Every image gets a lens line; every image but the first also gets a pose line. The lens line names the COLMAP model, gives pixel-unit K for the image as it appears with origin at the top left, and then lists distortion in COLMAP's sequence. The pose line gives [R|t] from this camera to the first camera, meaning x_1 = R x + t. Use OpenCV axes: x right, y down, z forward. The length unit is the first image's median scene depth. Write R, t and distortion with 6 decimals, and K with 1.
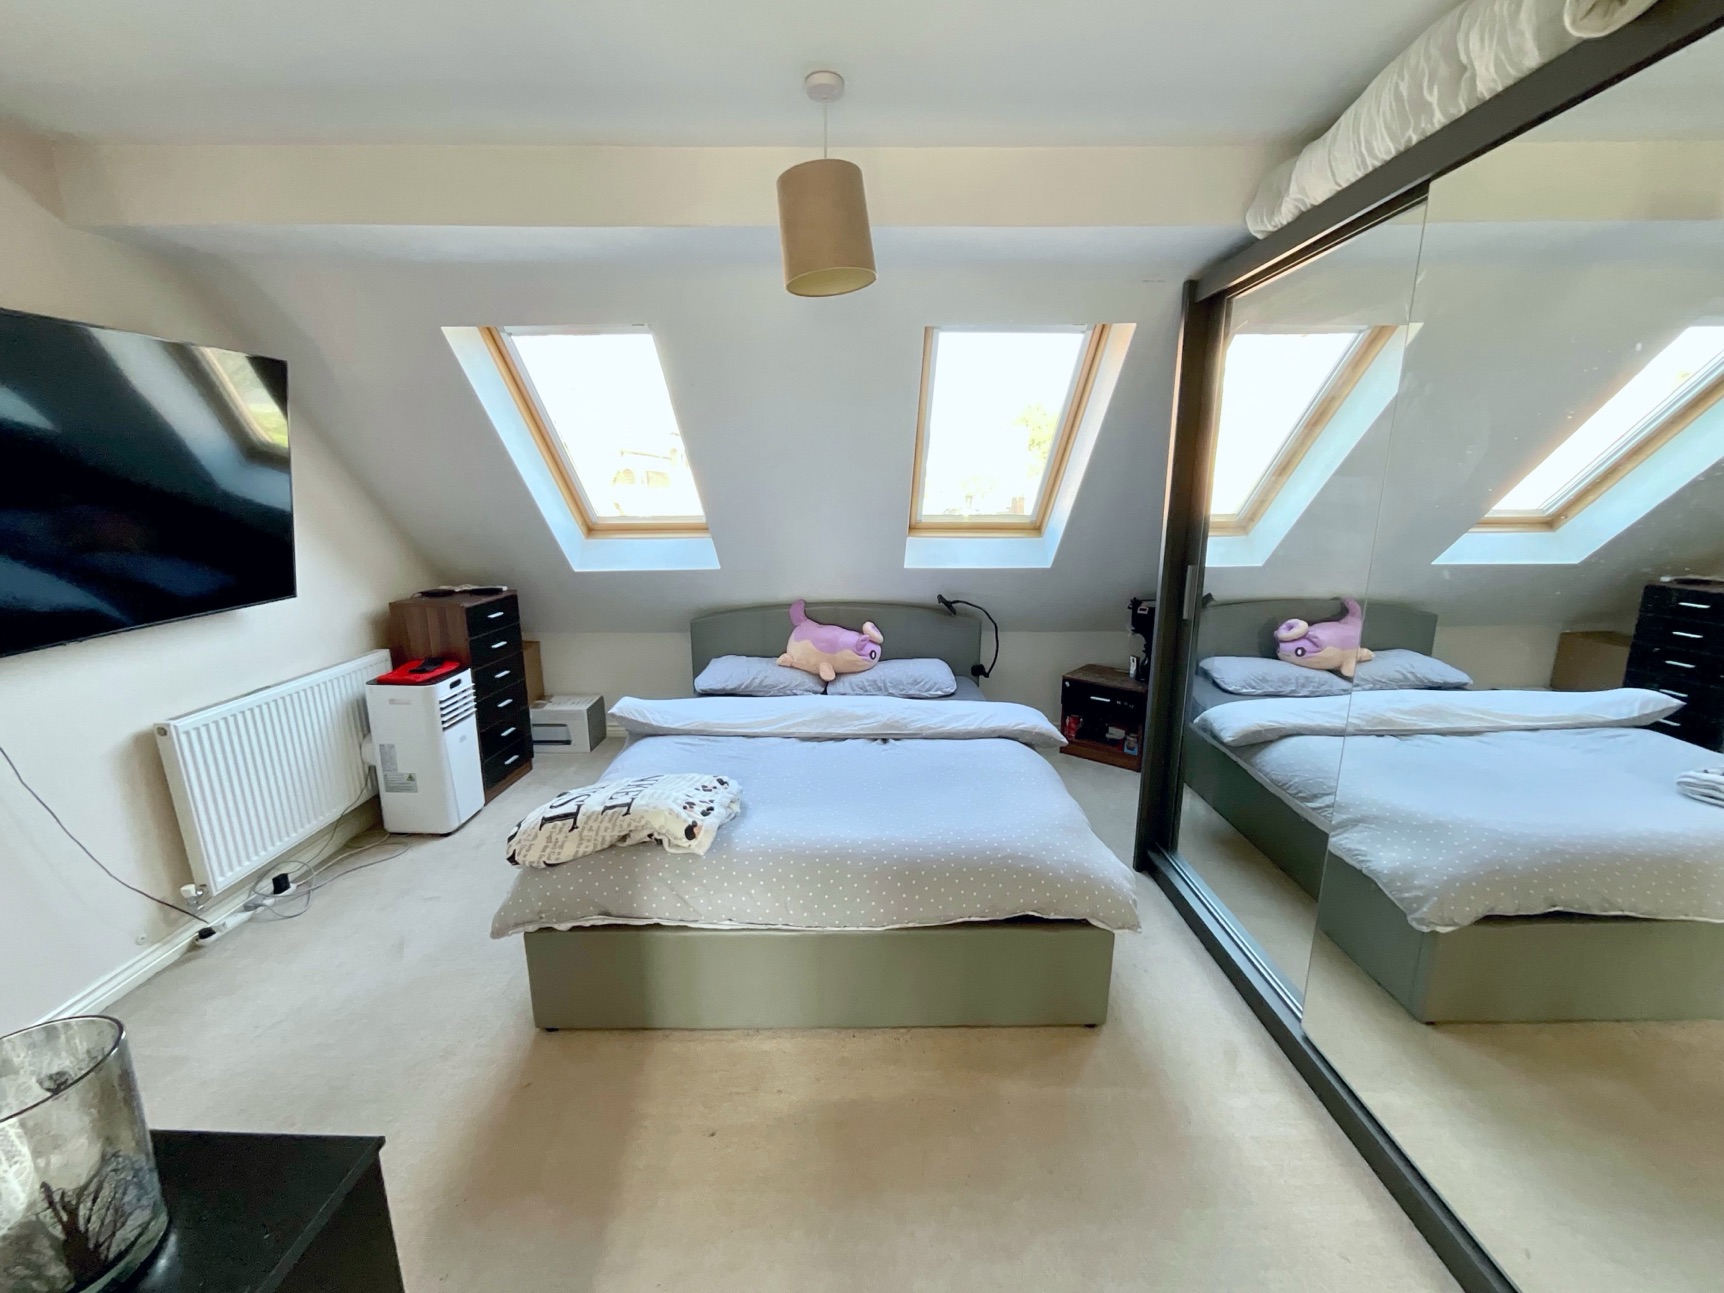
lens RADIAL K [[695.6, 0, 858.2], [0, 695.6, 640.2], [0, 0, 1]] dist [-0.004880, 0.001603]
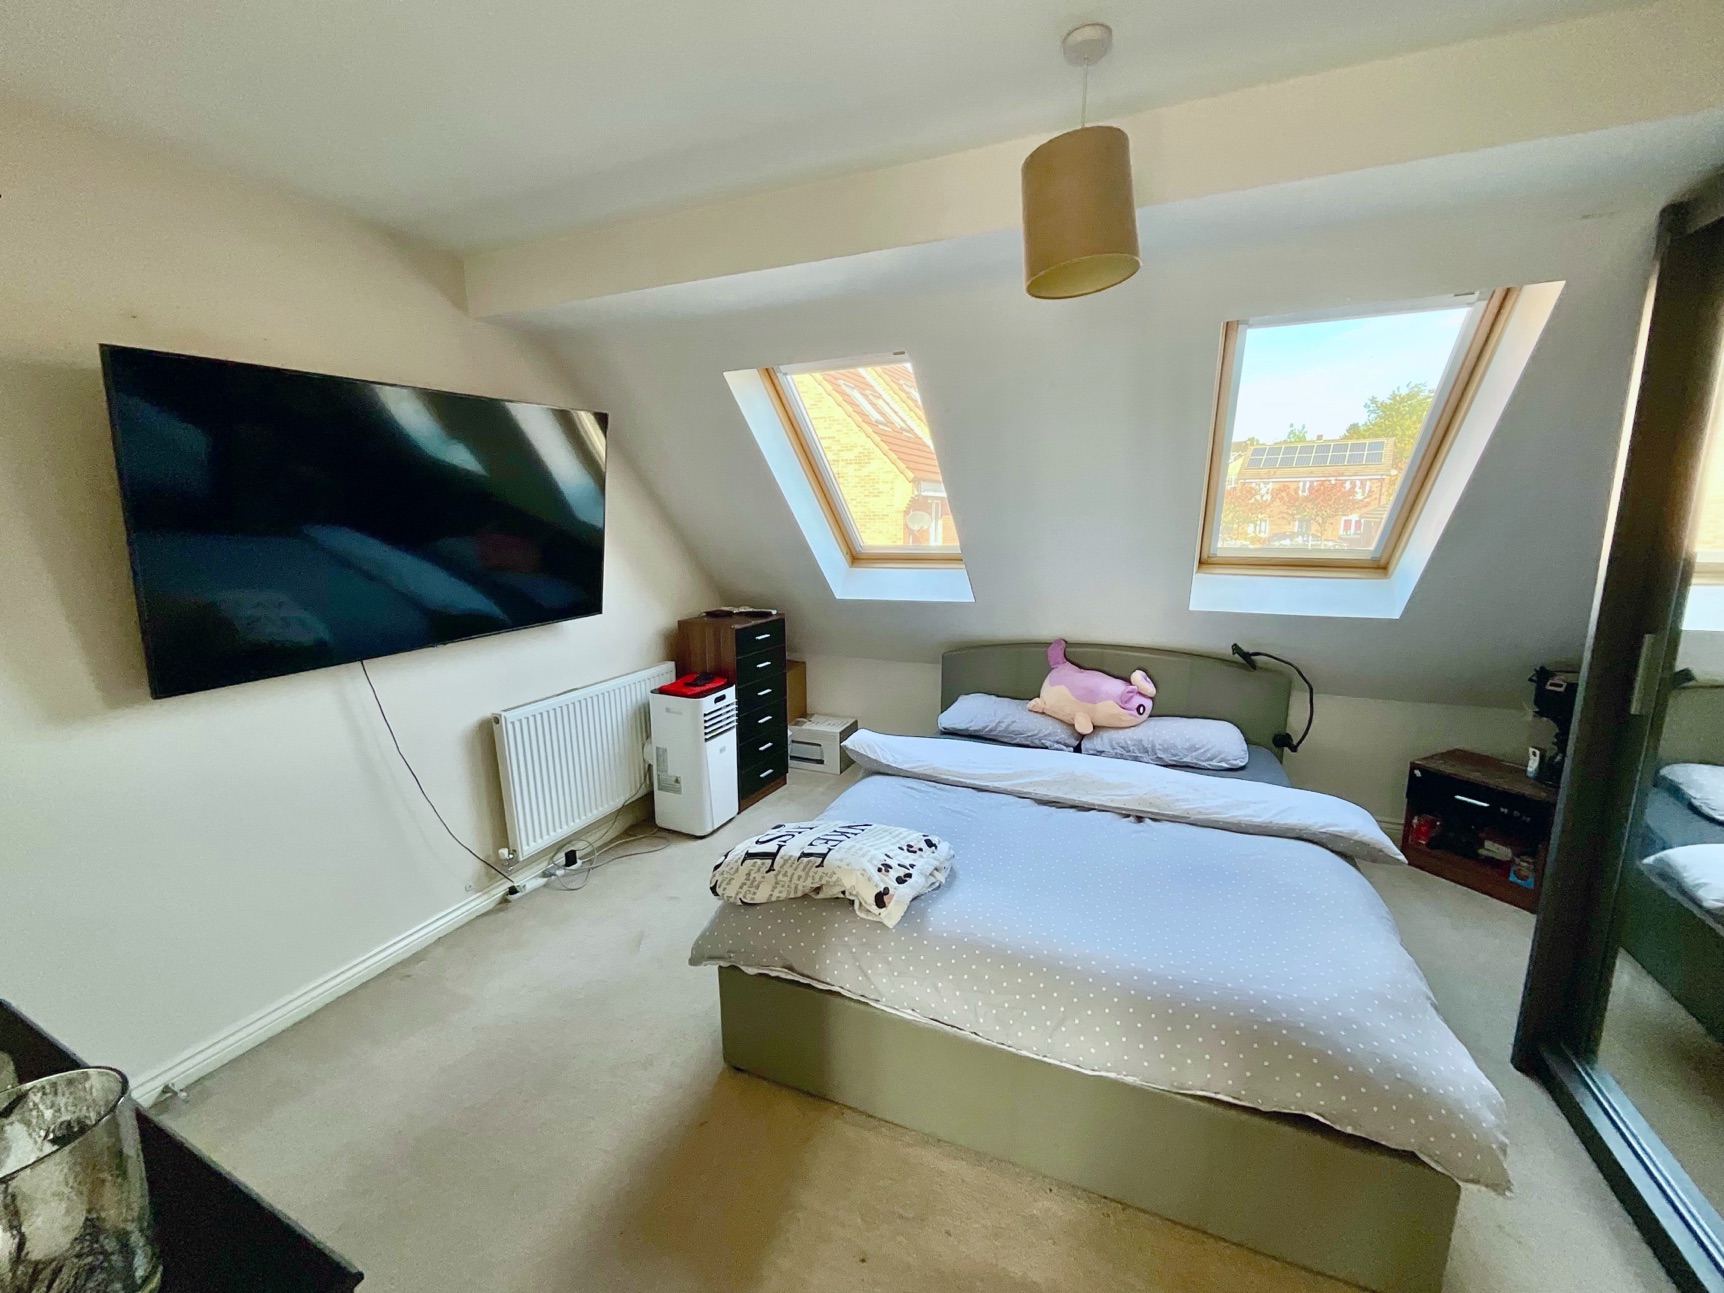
lens RADIAL K [[695.6, 0, 859.7], [0, 695.6, 644.4], [0, 0, 1]] dist [-0.004880, 0.001603]
pose [[0.917120, 0.065708, -0.393158, 0.042807], [-0.076867, 0.996961, -0.012688, -0.026392], [0.391129, 0.041857, 0.919383, 0.089100]]
